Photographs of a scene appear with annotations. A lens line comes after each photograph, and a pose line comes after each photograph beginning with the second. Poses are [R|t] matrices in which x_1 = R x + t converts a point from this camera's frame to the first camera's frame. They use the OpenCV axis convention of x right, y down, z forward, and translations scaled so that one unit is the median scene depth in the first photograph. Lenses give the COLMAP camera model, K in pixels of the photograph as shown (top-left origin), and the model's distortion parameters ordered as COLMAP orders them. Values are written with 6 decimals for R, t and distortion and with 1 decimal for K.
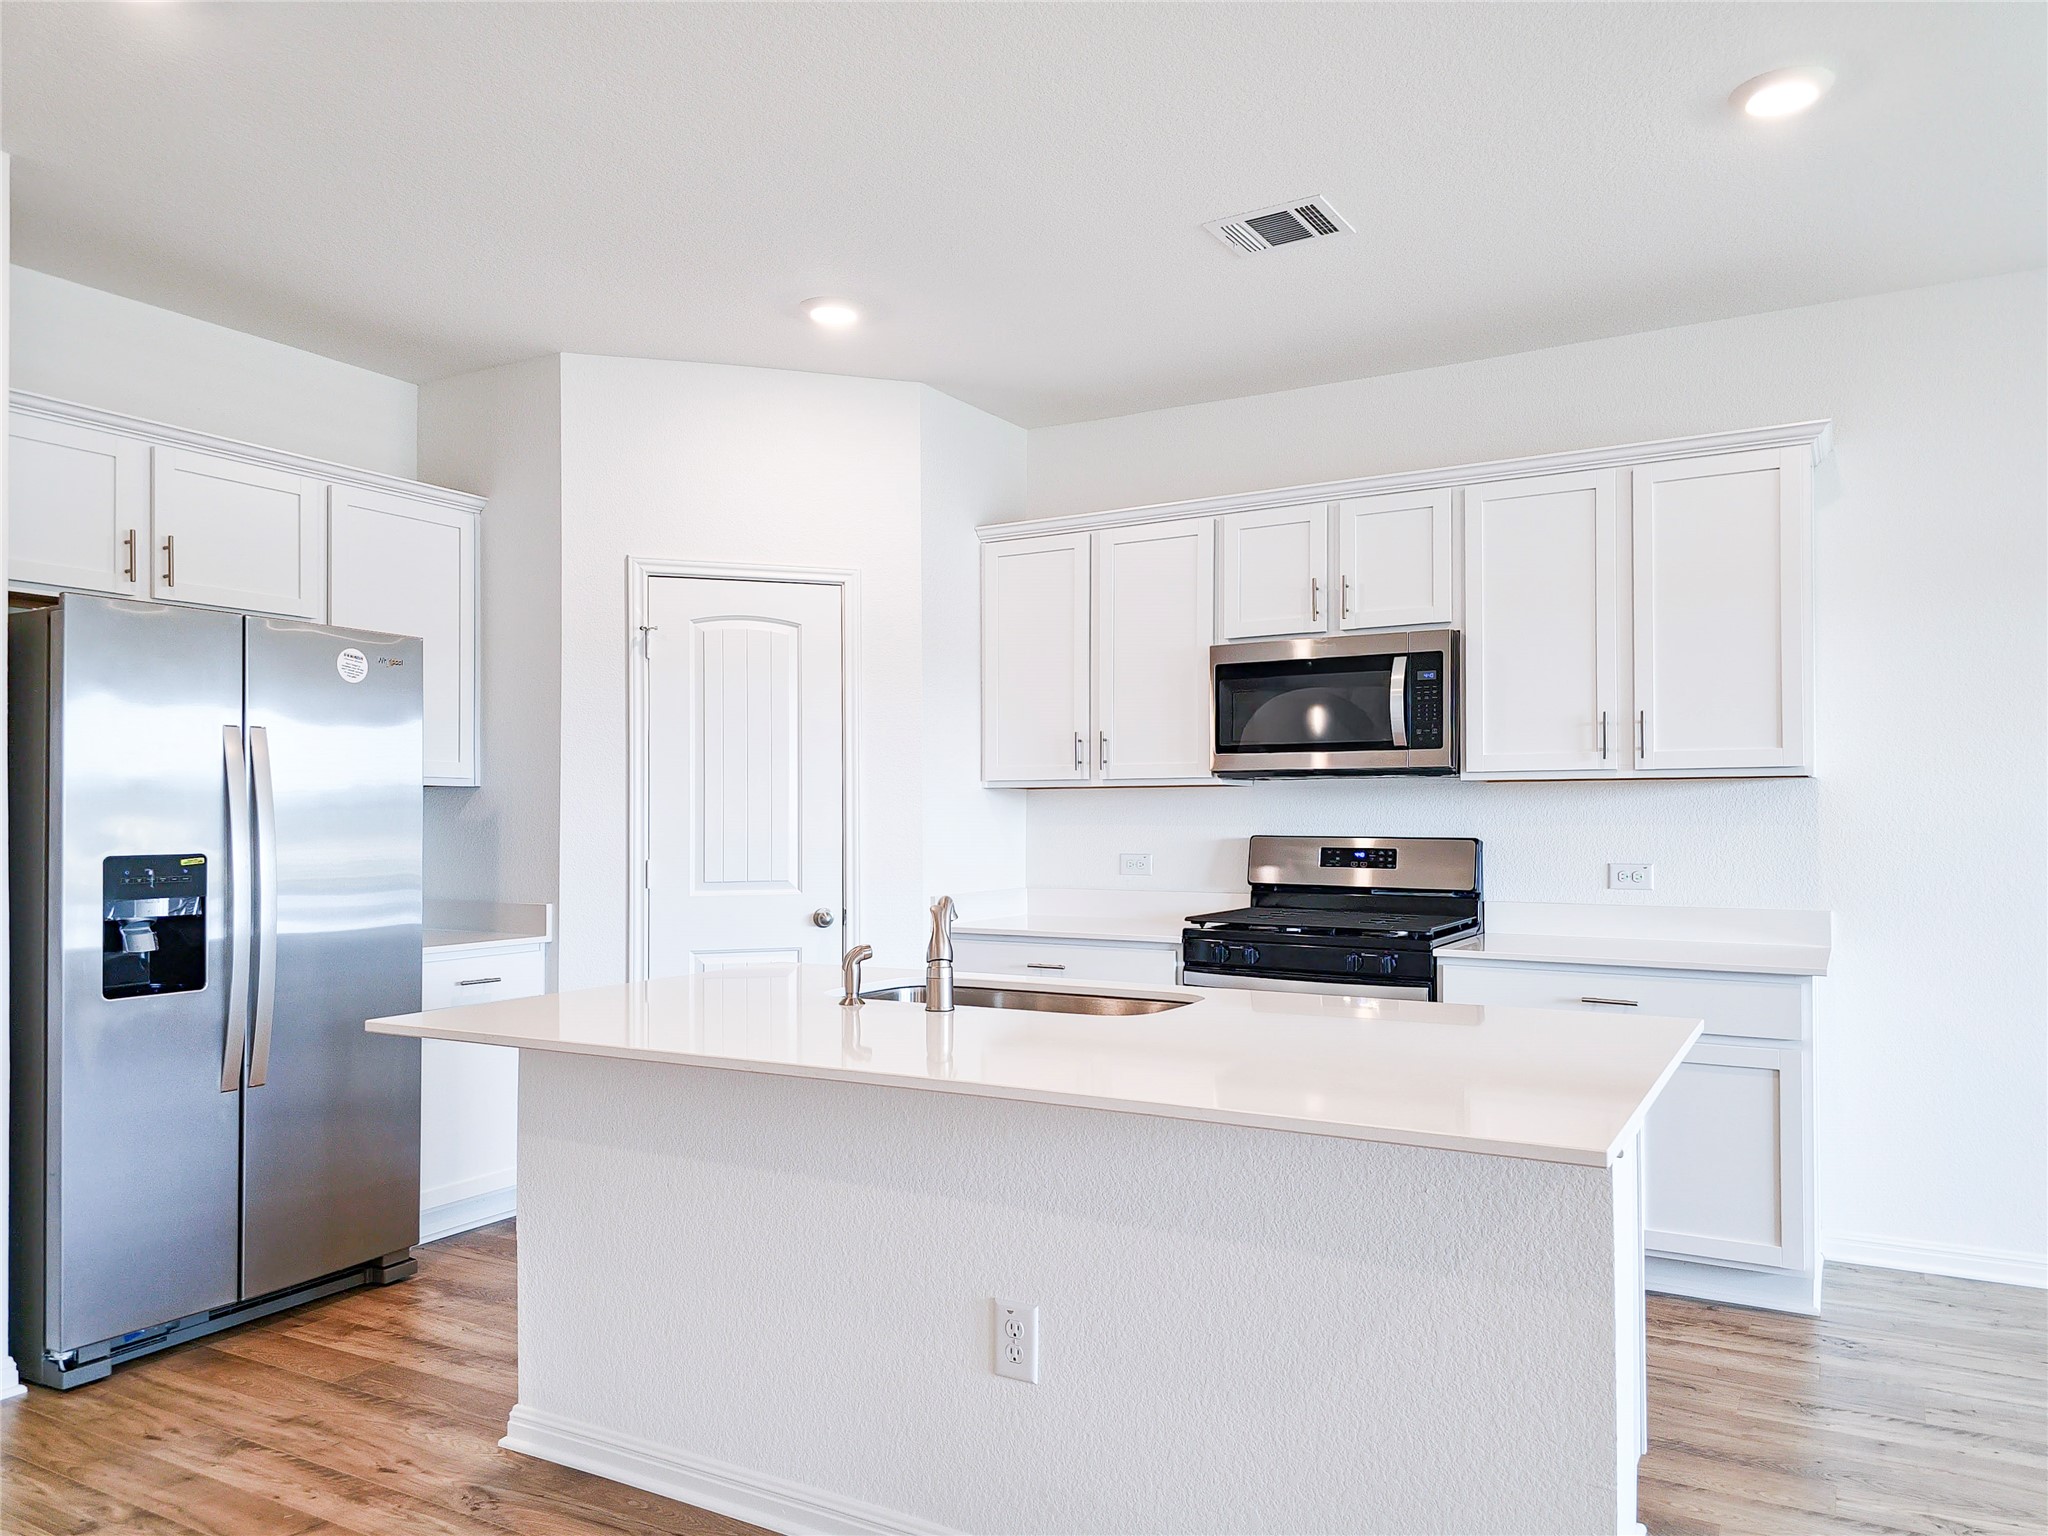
lens RADIAL K [[1464.7, 0, 972.0], [0, 1464.7, 803.6], [0, 0, 1]] dist [0.081166, 0.001045]
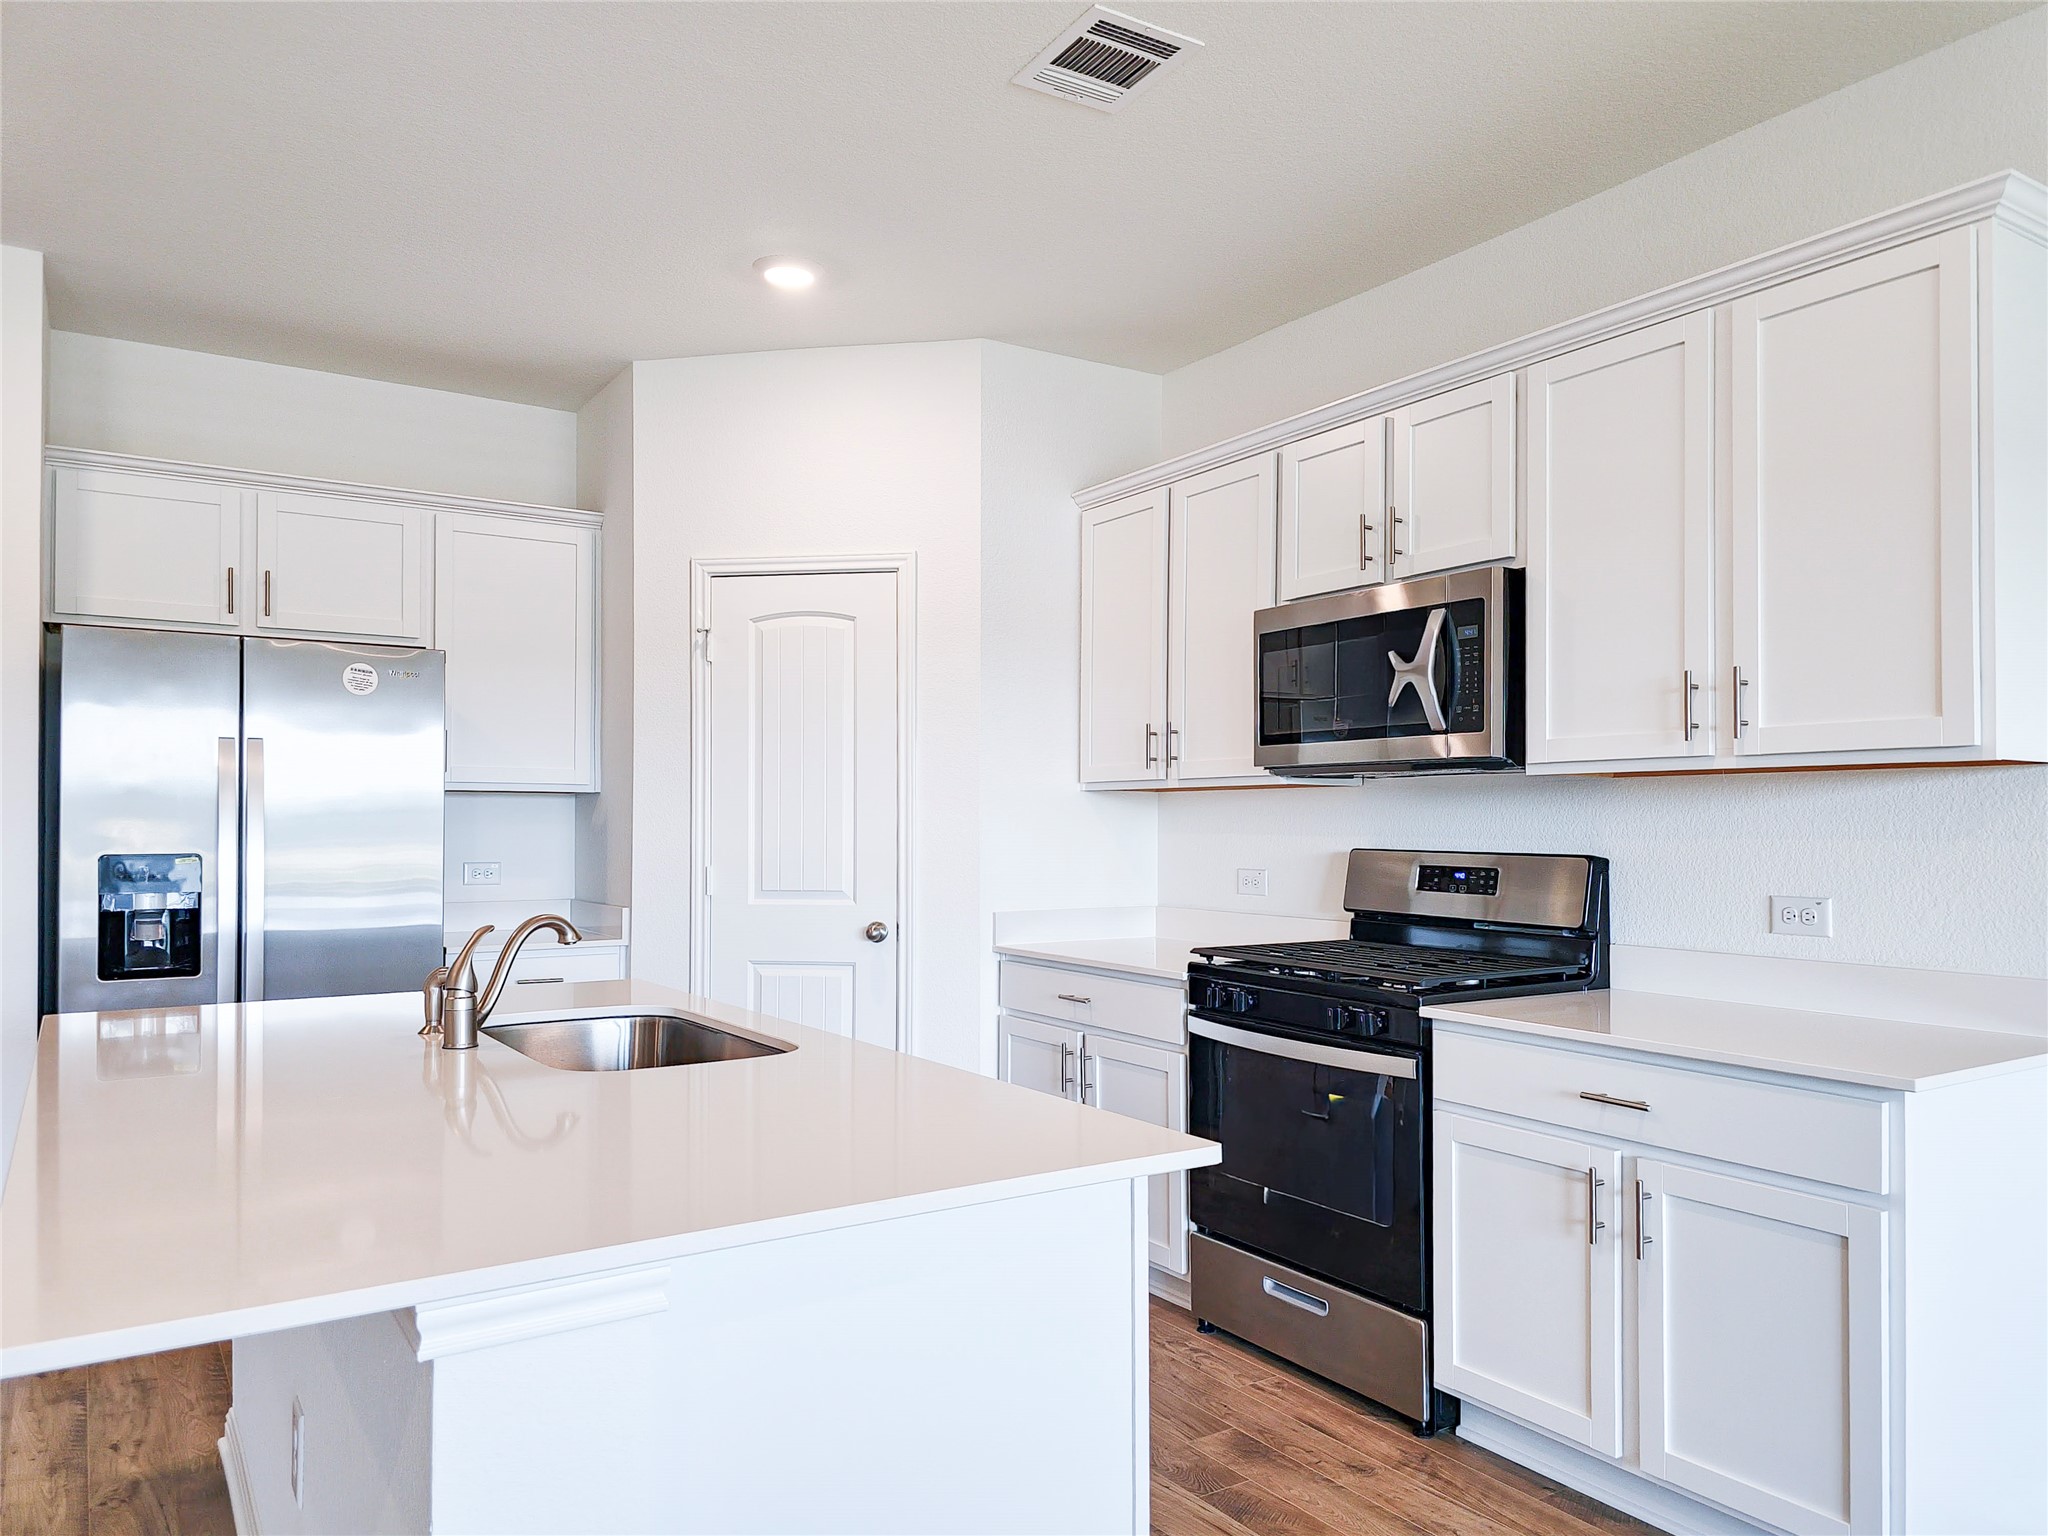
lens RADIAL K [[1438.9, 0, 1014.2], [0, 1438.9, 801.6], [0, 0, 1]] dist [0.075177, -0.001996]
pose [[0.892072, -0.003678, -0.451878, 0.428970], [0.000774, 0.999978, -0.006610, 0.001774], [0.451893, 0.005547, 0.892055, 0.254211]]
